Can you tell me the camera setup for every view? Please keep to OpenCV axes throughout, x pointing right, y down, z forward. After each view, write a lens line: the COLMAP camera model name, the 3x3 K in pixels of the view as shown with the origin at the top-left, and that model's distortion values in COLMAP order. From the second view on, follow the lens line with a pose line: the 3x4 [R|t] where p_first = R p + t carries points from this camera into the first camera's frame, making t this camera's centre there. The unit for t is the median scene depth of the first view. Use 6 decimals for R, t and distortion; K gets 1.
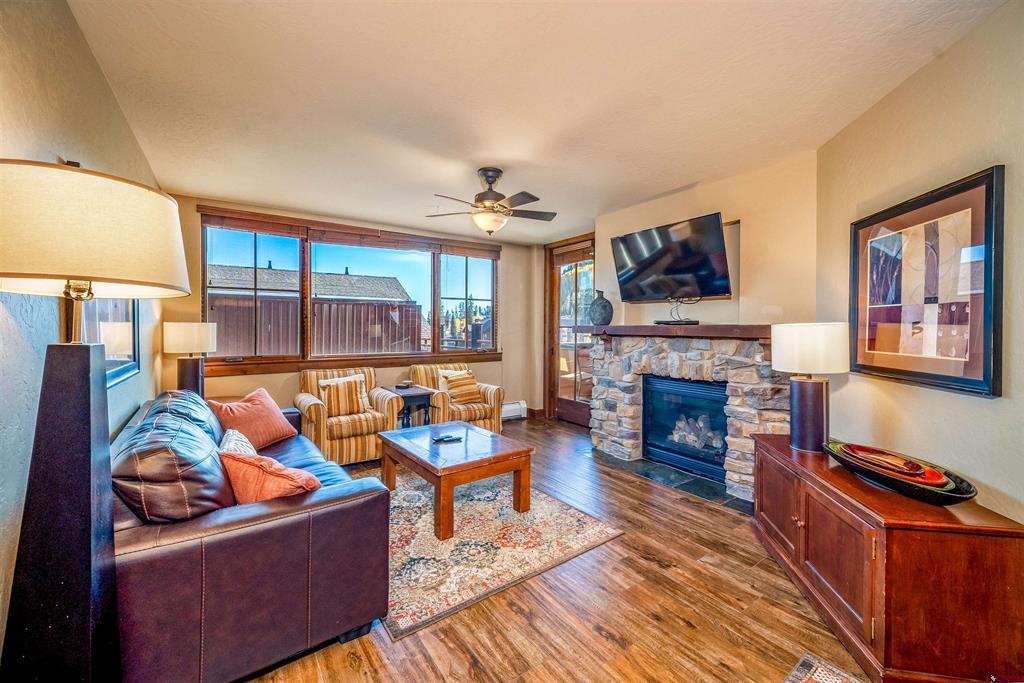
lens RADIAL K [[430.1, 0, 511.9], [0, 430.1, 333.5], [0, 0, 1]] dist [-0.015043, -0.000069]
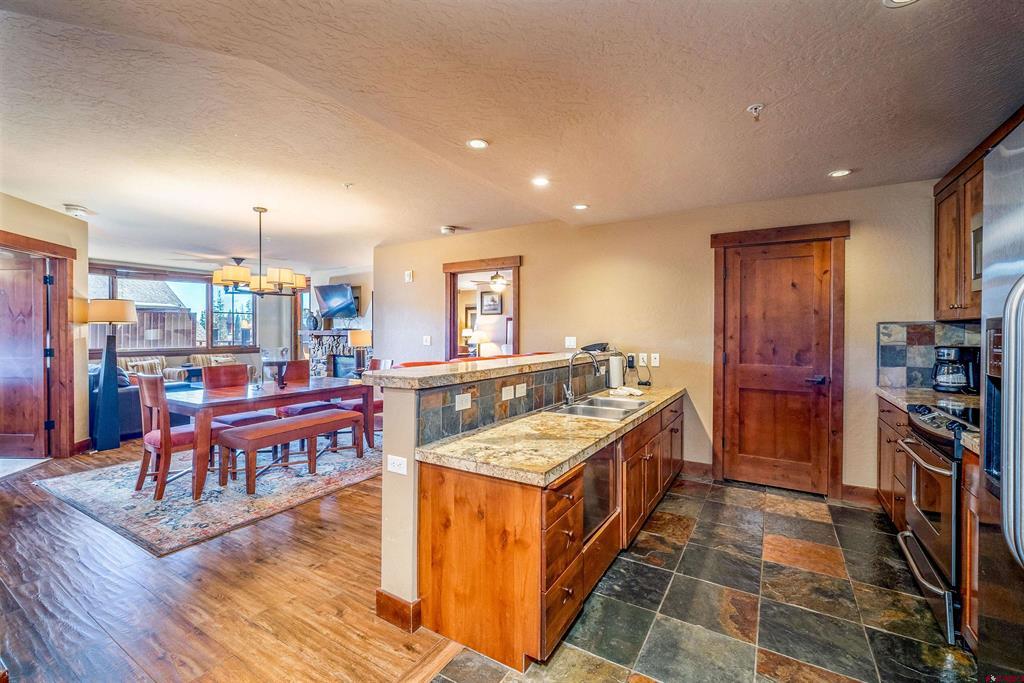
lens RADIAL K [[430.1, 0, 513.7], [0, 430.1, 333.6], [0, 0, 1]] dist [-0.015043, -0.000069]
pose [[0.905338, 0.001326, 0.424691, 0.203442], [0.002707, 0.999957, -0.008892, 0.011485], [-0.424684, 0.009200, 0.905295, -1.081906]]
